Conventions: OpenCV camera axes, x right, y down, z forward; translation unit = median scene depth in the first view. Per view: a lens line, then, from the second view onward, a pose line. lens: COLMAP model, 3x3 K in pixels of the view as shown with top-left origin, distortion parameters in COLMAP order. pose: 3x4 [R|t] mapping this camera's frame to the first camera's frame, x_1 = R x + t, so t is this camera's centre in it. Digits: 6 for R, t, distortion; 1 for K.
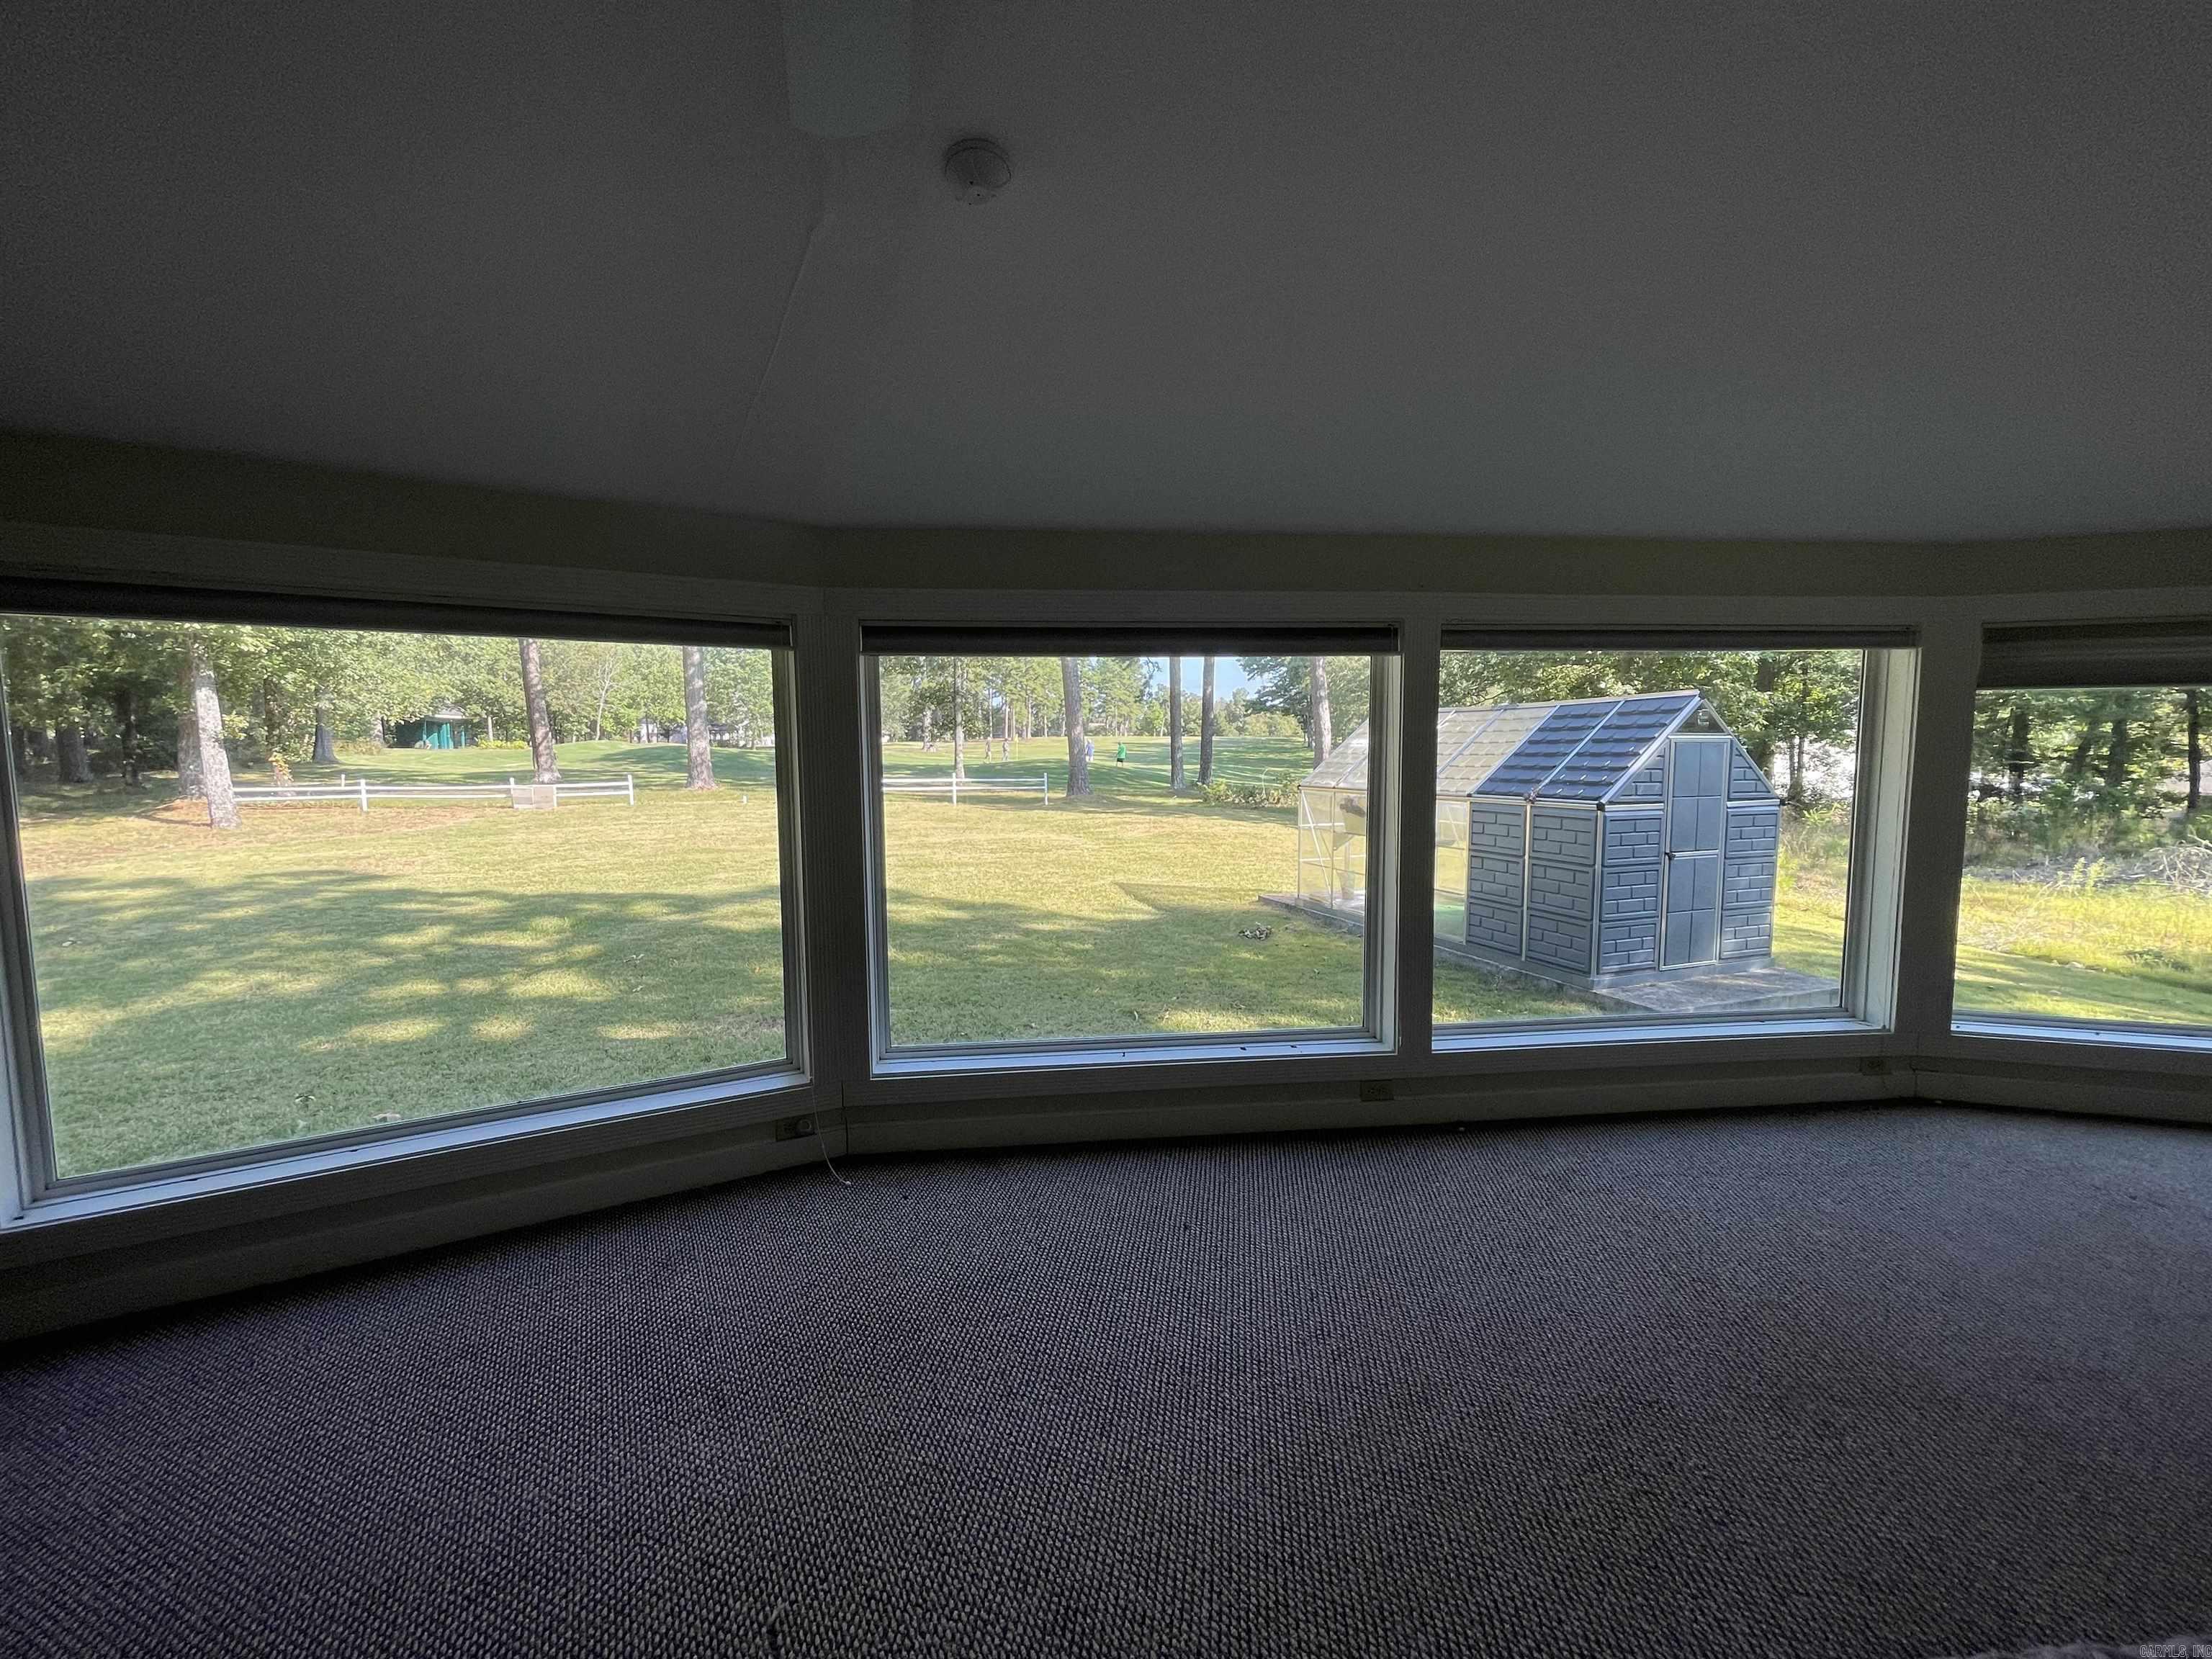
lens RADIAL K [[893.5, 0, 1105.4], [0, 893.5, 824.8], [0, 0, 1]] dist [-0.000494, -0.000914]
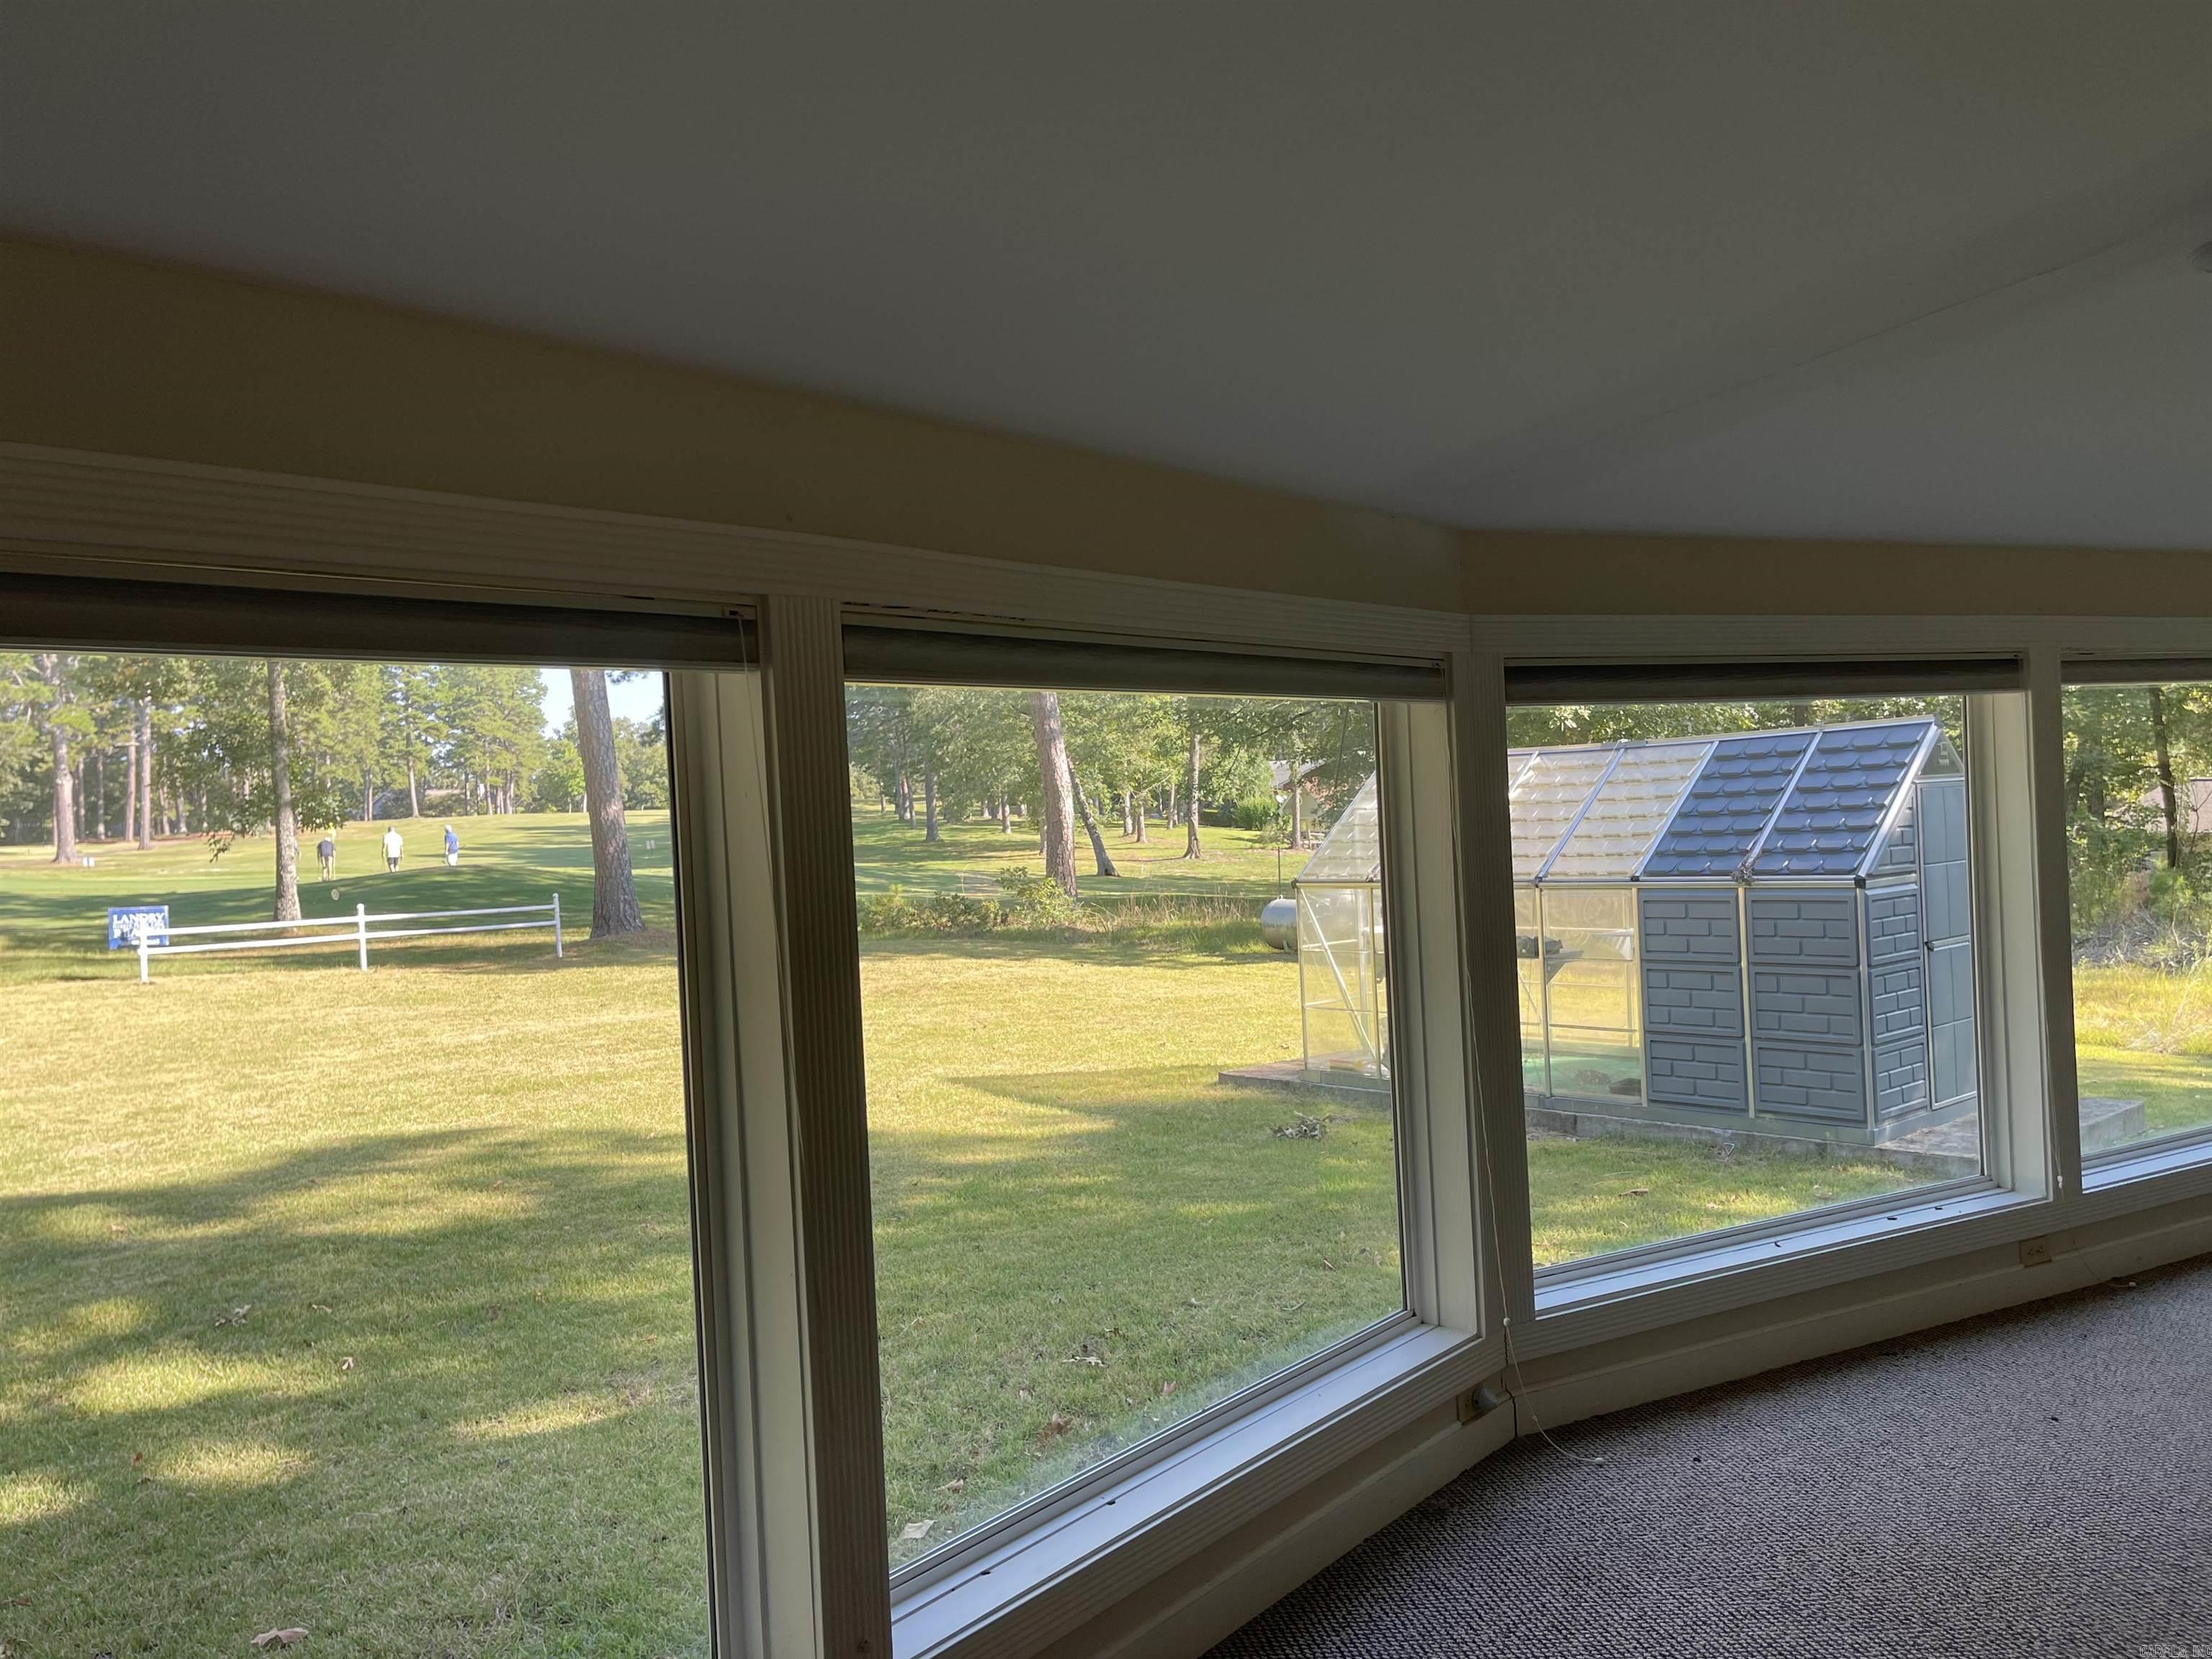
lens RADIAL K [[1759.6, 0, 1107.5], [0, 1759.6, 836.7], [0, 0, 1]] dist [0.020246, 0.004200]
pose [[0.926749, -0.044845, 0.372994, -0.438943], [0.074320, 0.995113, -0.065014, -0.008143], [-0.368256, 0.087972, 0.925553, -0.066635]]
